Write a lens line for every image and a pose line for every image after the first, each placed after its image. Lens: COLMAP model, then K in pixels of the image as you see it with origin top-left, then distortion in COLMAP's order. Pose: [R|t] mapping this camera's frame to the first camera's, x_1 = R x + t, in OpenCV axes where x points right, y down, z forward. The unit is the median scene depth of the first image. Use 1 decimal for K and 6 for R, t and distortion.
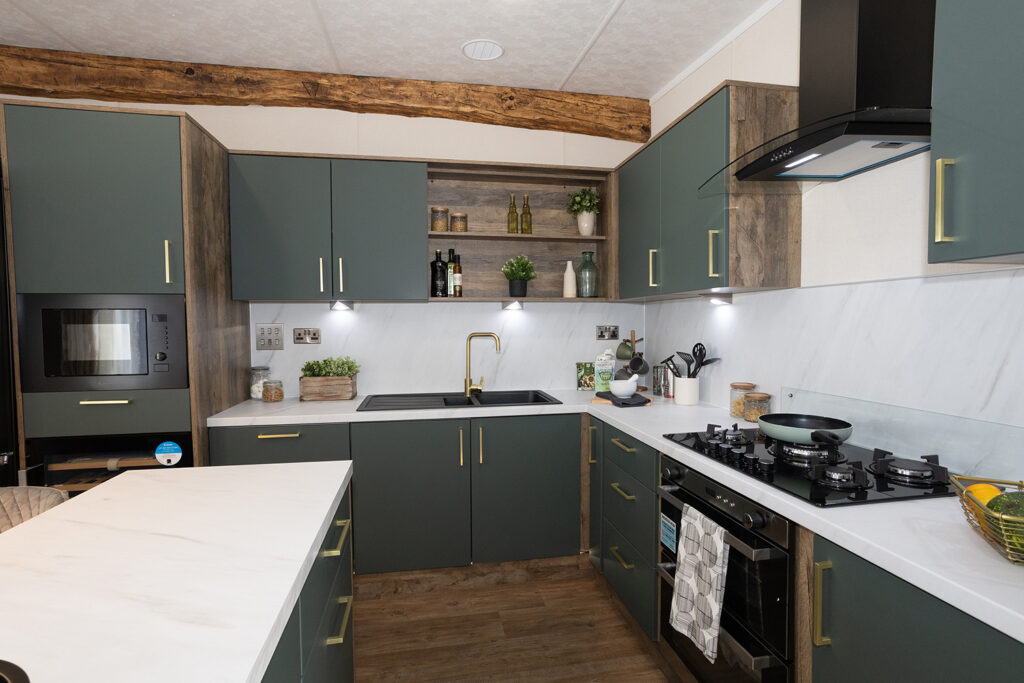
lens RADIAL K [[500.3, 0, 513.3], [0, 500.3, 344.1], [0, 0, 1]] dist [-0.044704, 0.026986]
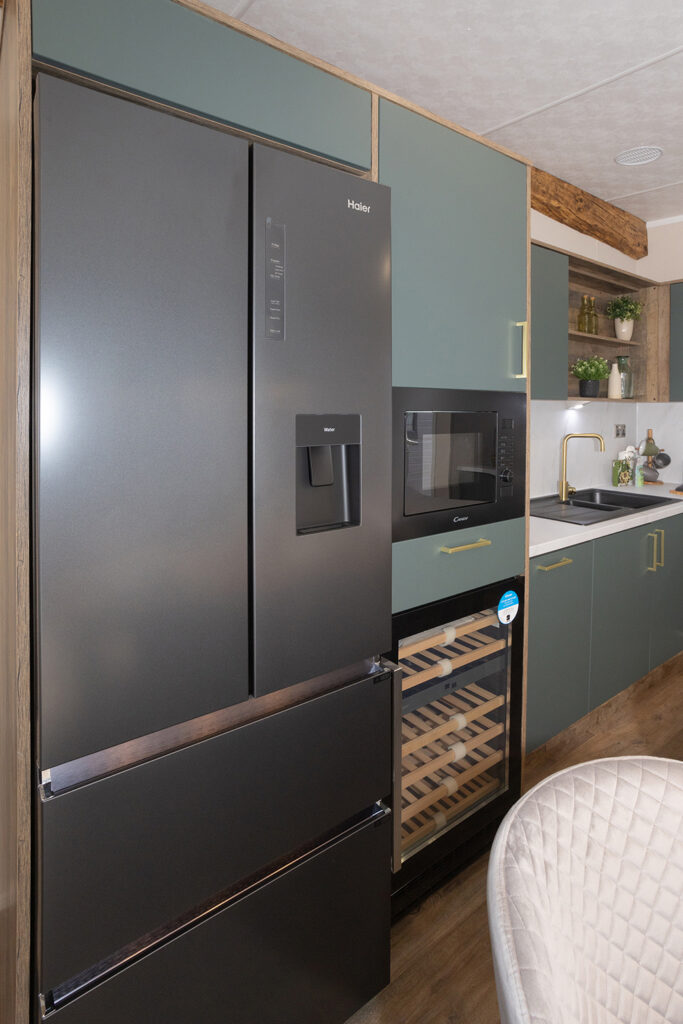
lens RADIAL K [[507.8, 0, 320.8], [0, 507.8, 414.7], [0, 0, 1]] dist [-0.047112, 0.029952]
pose [[0.914291, 0.003329, 0.405045, -1.018451], [0.011357, 0.999362, -0.033849, -0.035207], [-0.404899, 0.035547, 0.913670, 0.336676]]
